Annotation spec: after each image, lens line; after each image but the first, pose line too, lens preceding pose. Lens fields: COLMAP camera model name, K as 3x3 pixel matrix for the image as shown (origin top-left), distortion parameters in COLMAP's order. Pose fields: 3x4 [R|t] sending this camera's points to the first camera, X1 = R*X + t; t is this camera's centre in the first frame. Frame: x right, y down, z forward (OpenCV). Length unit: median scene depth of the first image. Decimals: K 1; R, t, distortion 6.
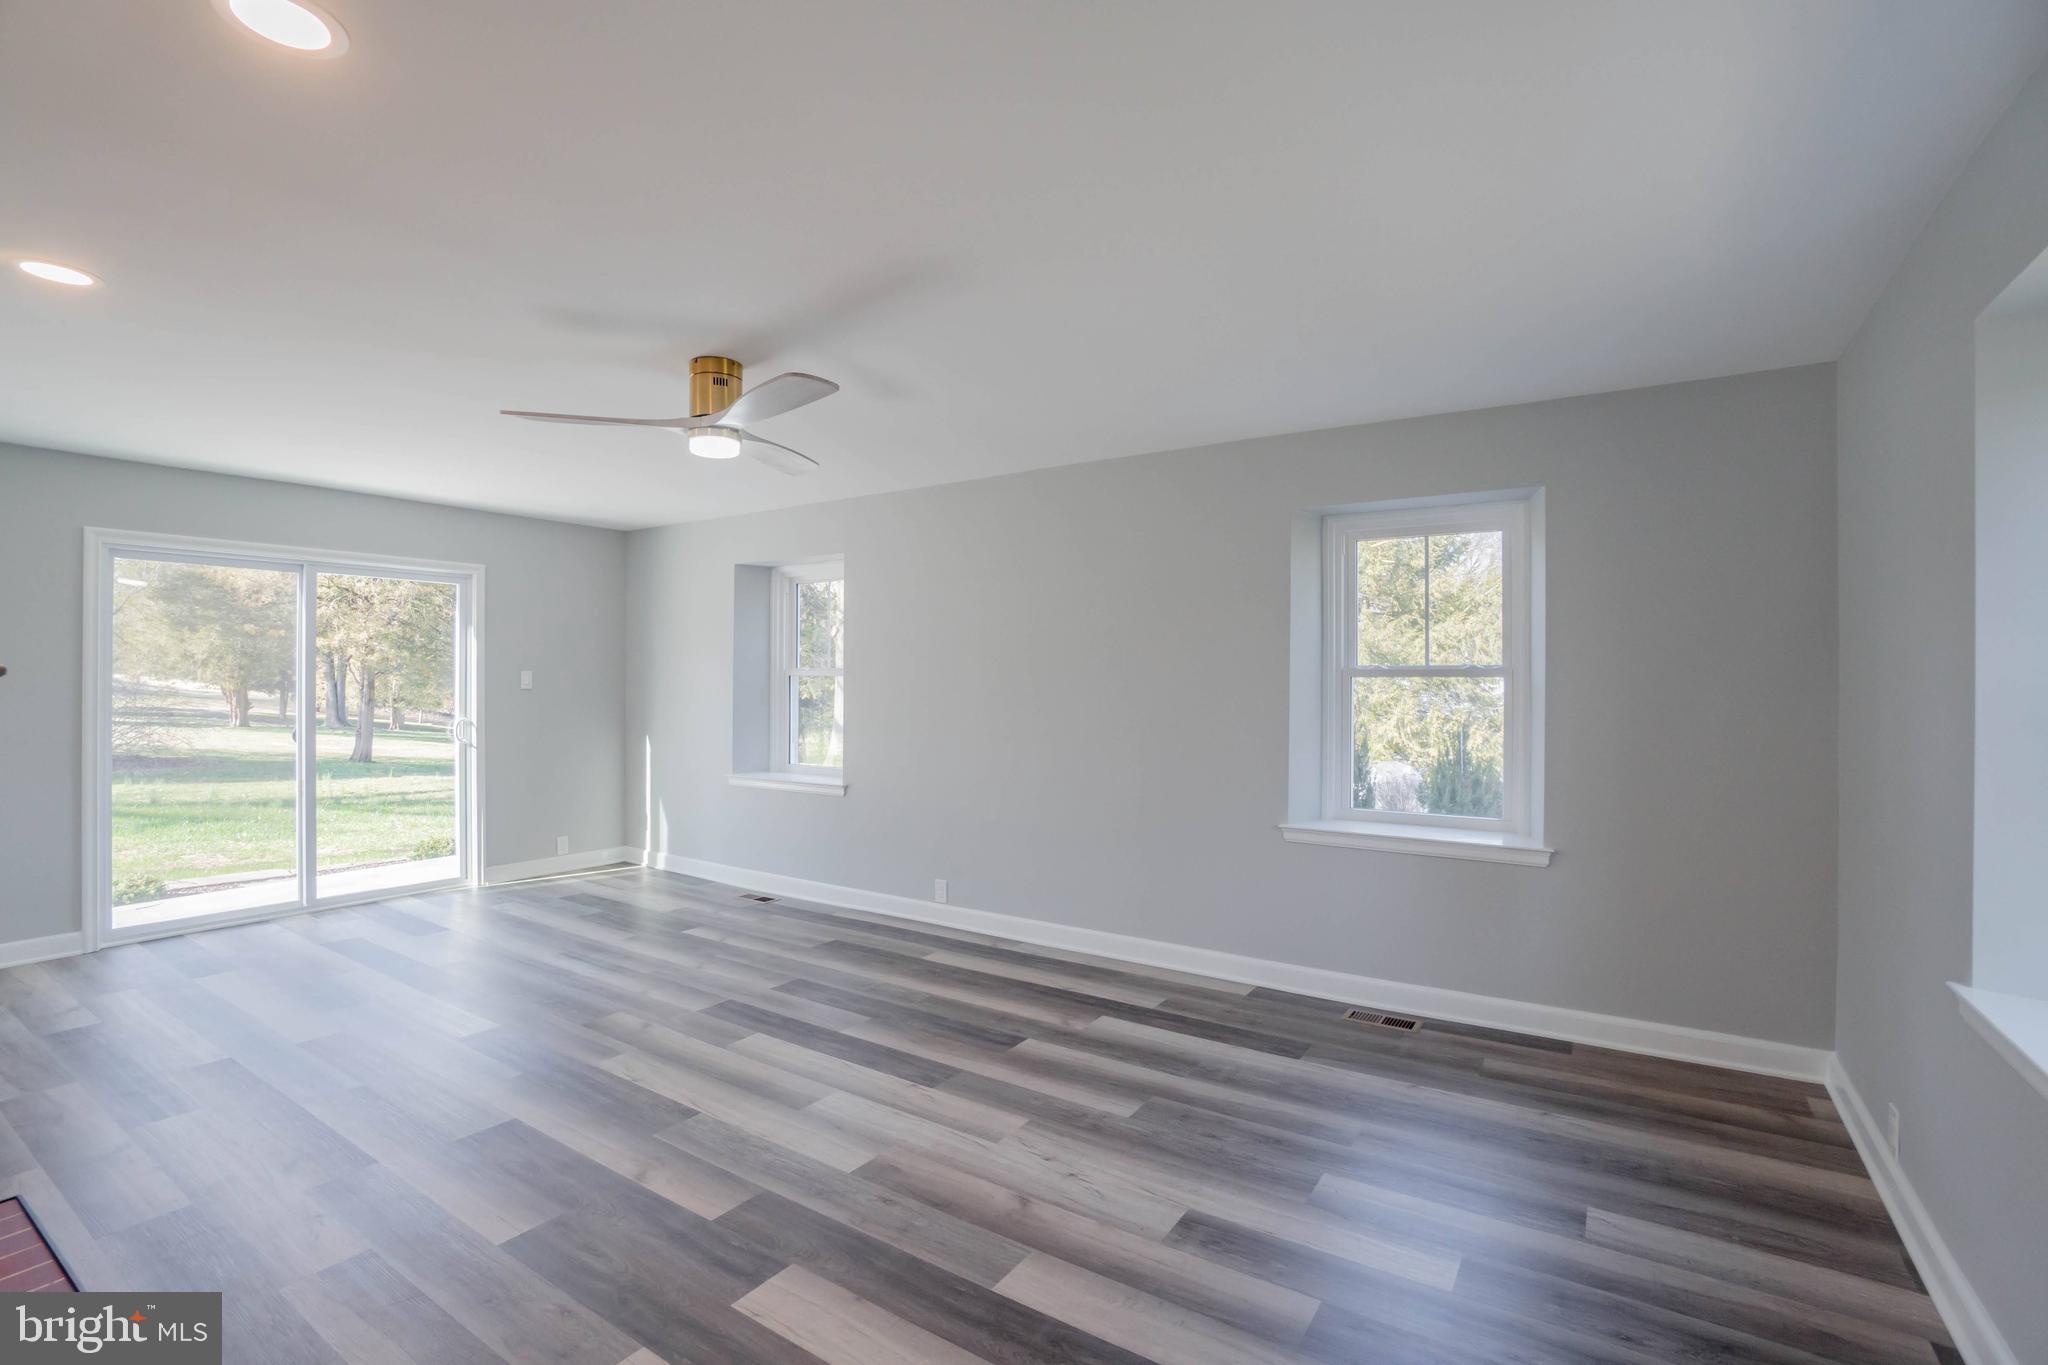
lens RADIAL K [[919.6, 0, 1008.4], [0, 919.6, 682.1], [0, 0, 1]] dist [-0.066271, 0.026351]
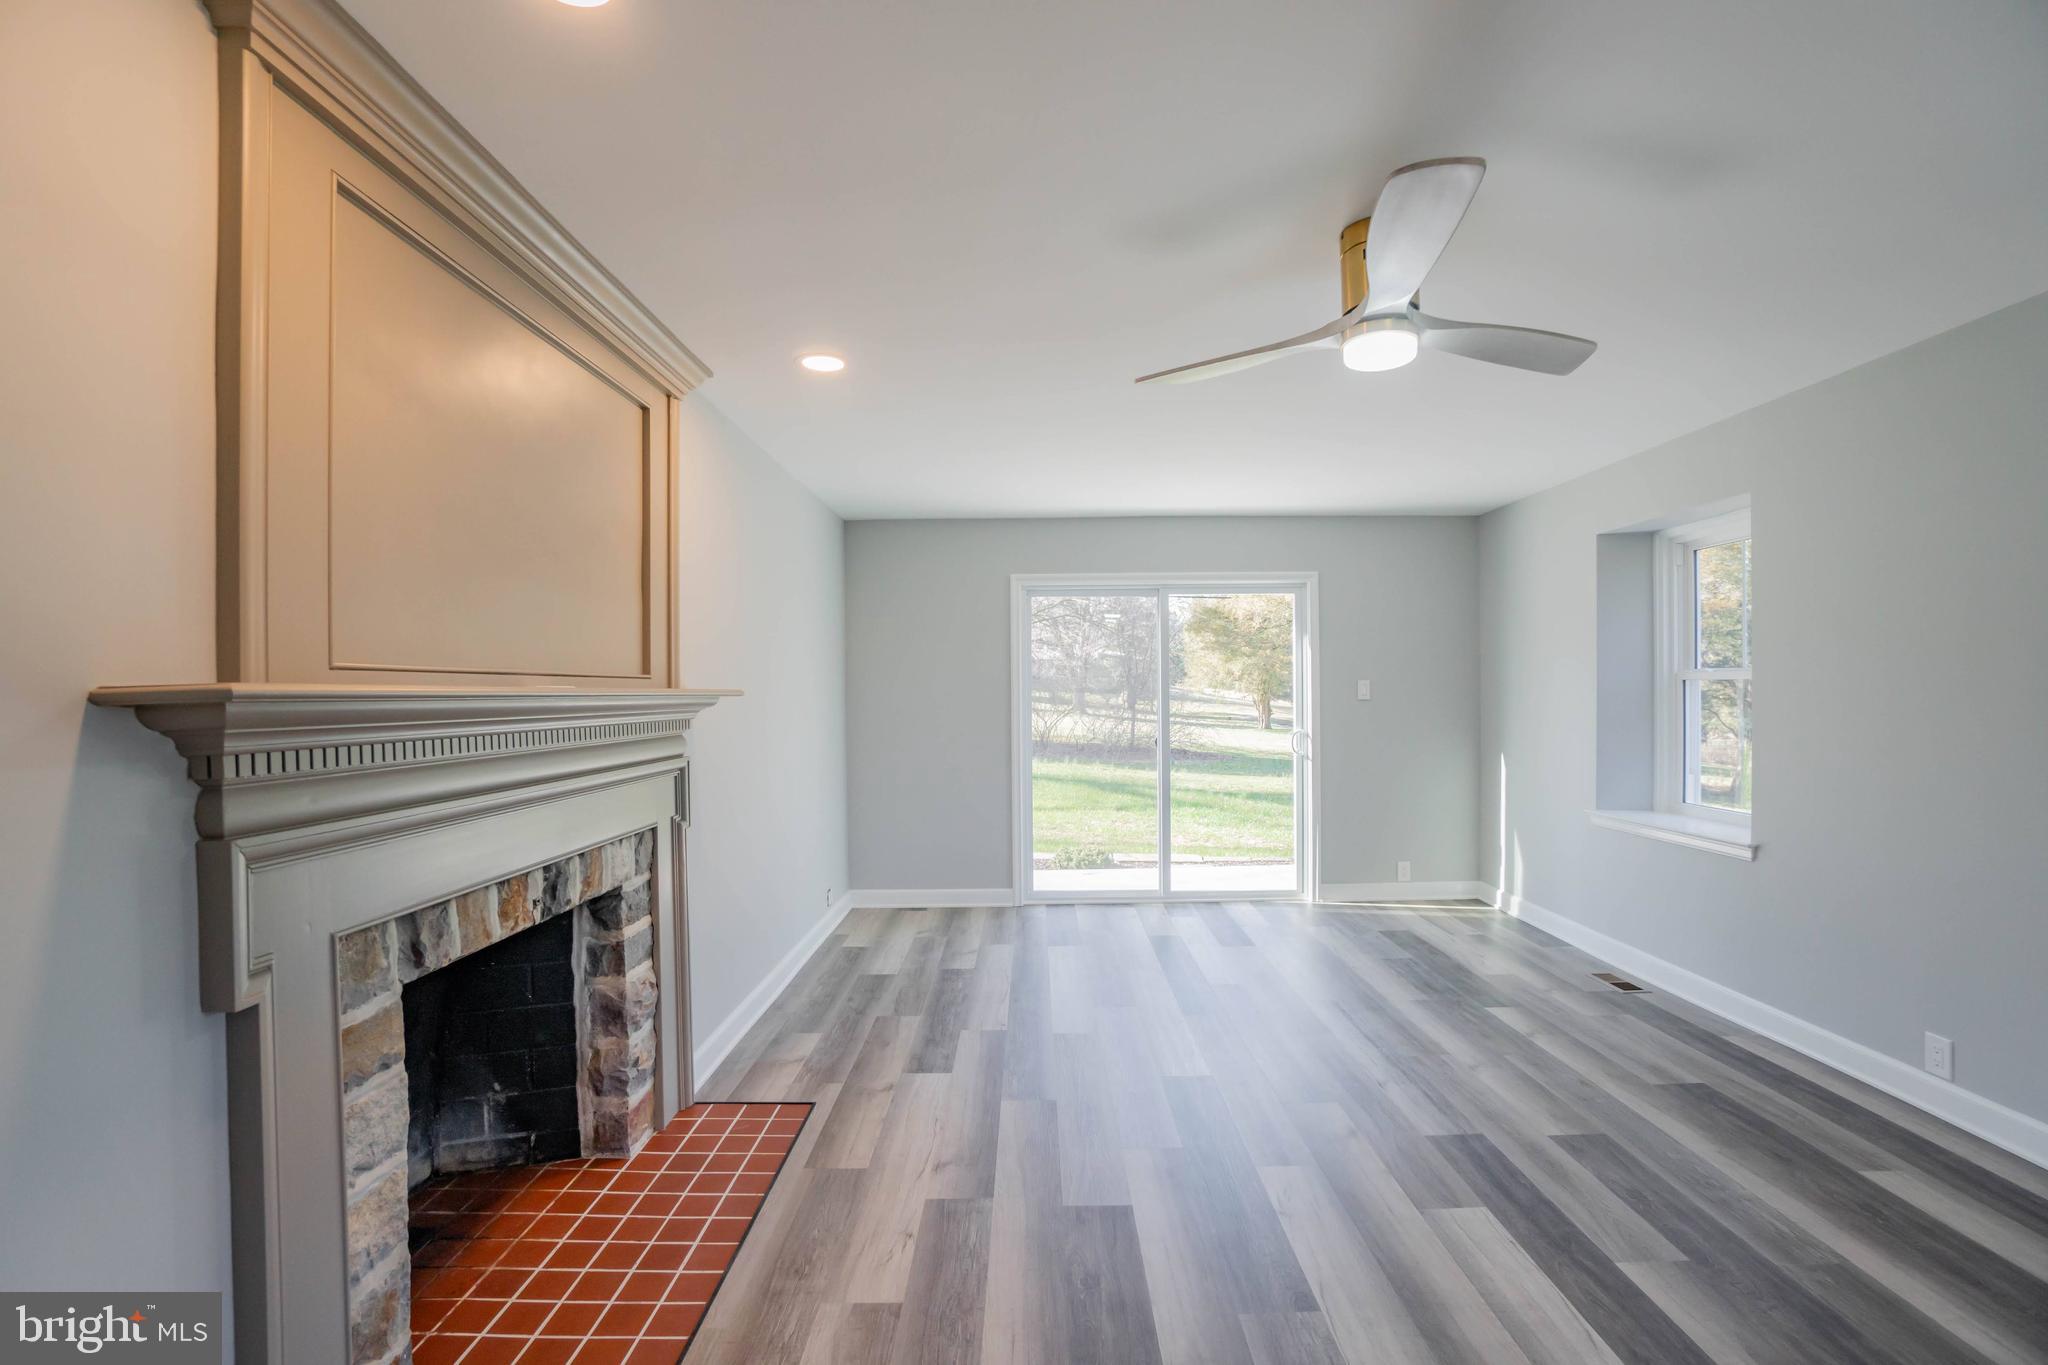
lens RADIAL K [[907.5, 0, 1031.0], [0, 907.5, 695.8], [0, 0, 1]] dist [-0.072247, 0.025375]
pose [[0.561901, -0.006274, -0.827180, 0.058314], [0.011388, 0.999935, 0.000151, 0.000001], [0.827126, -0.009505, 0.561936, 0.264899]]
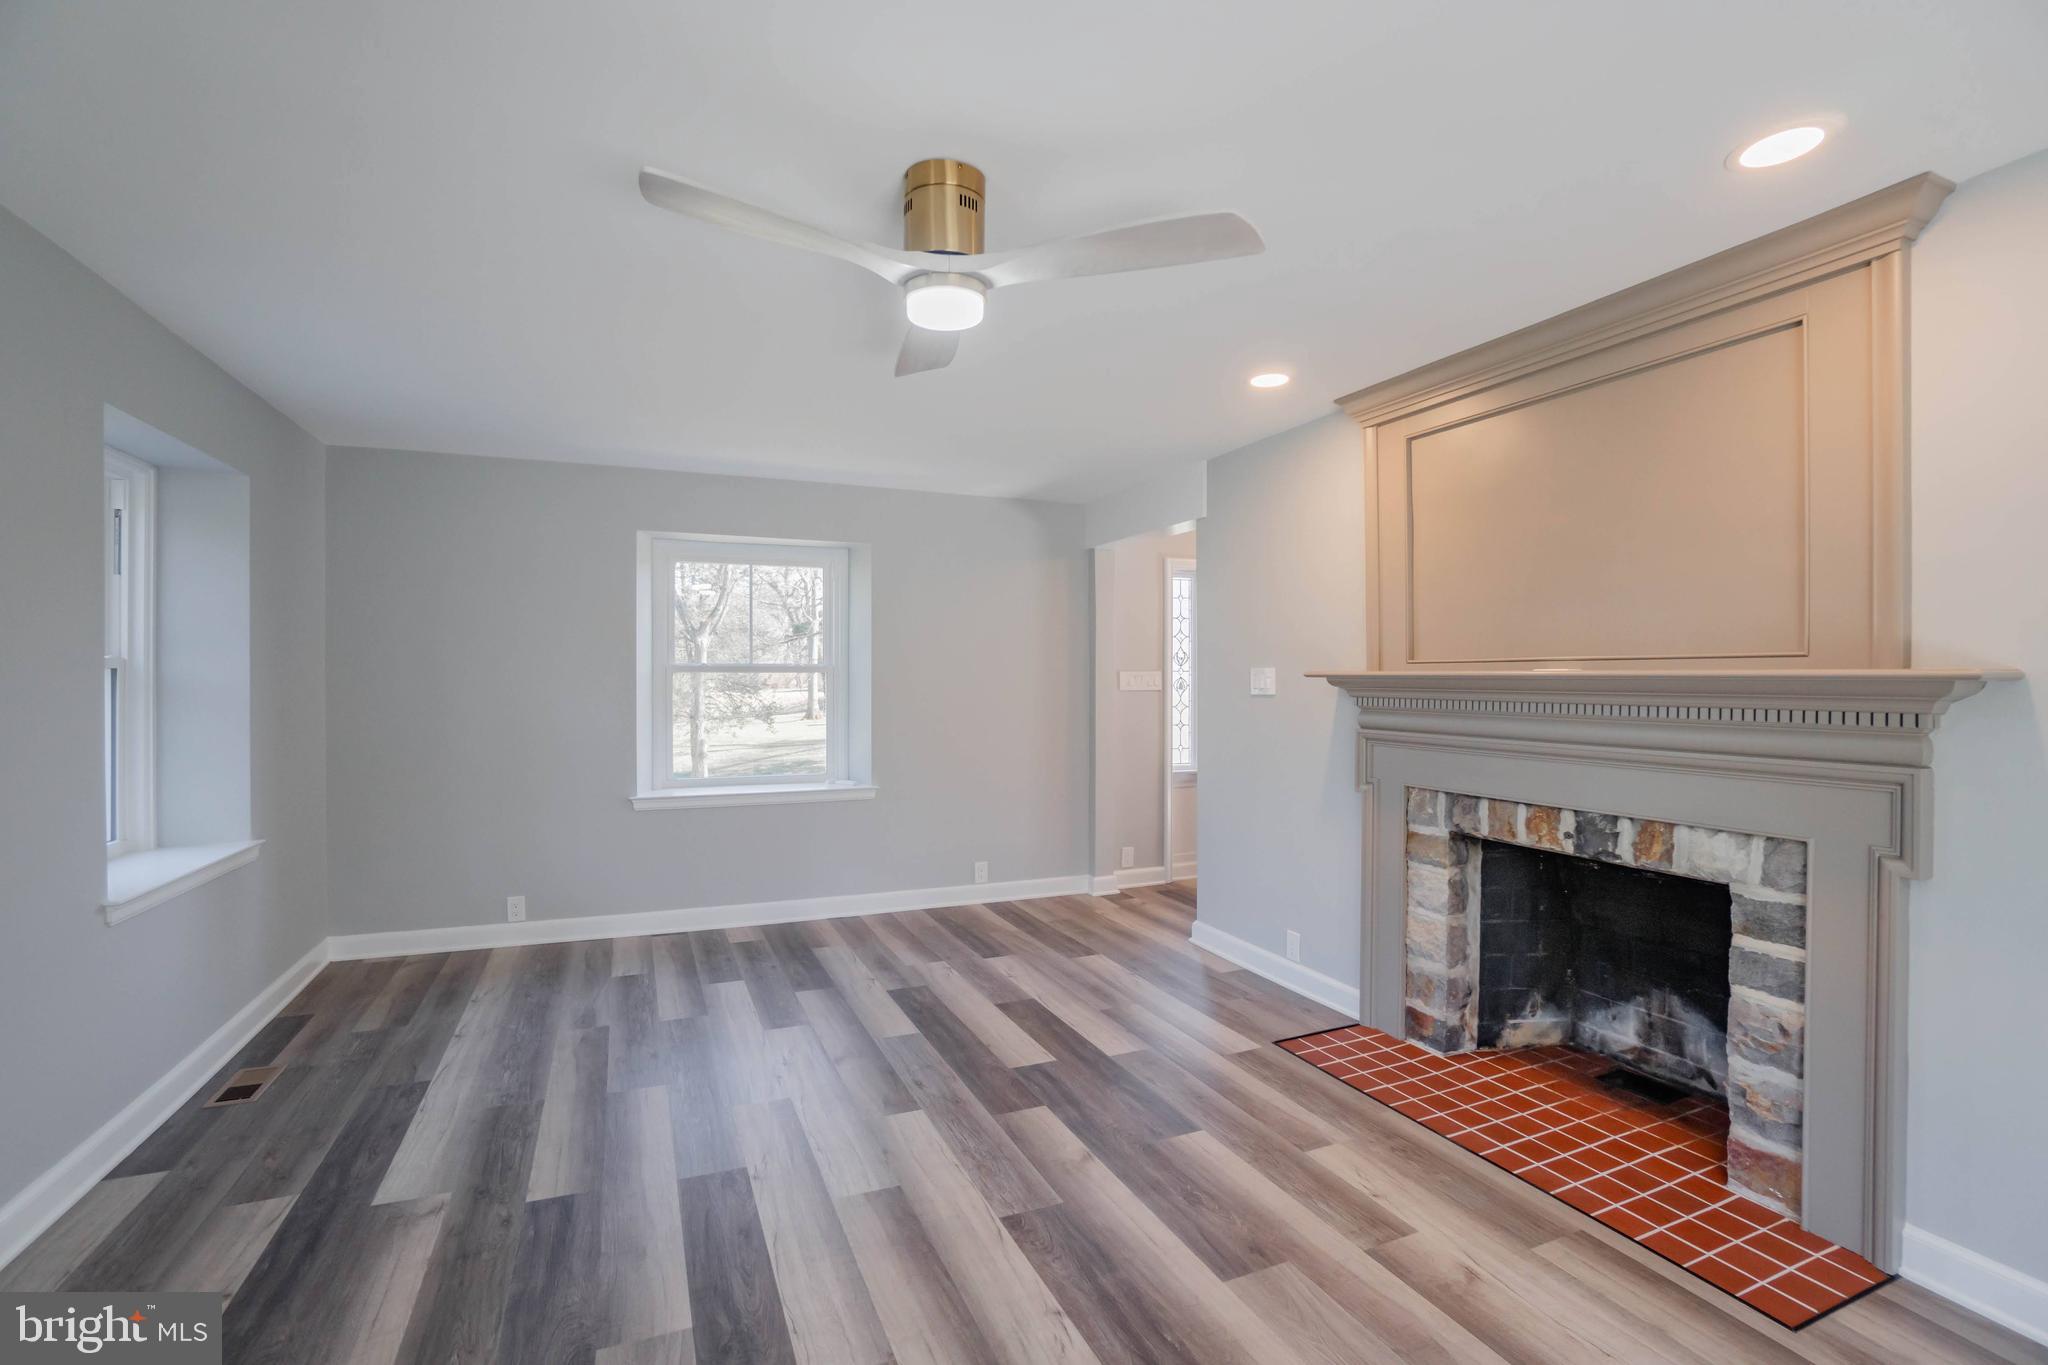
lens RADIAL K [[919.6, 0, 1008.4], [0, 919.6, 682.1], [0, 0, 1]] dist [-0.066271, 0.026351]
pose [[-0.834768, -0.007155, 0.550556, -0.472564], [-0.004257, 0.999970, 0.006542, -0.000981], [-0.550586, 0.003117, -0.834773, 1.001848]]
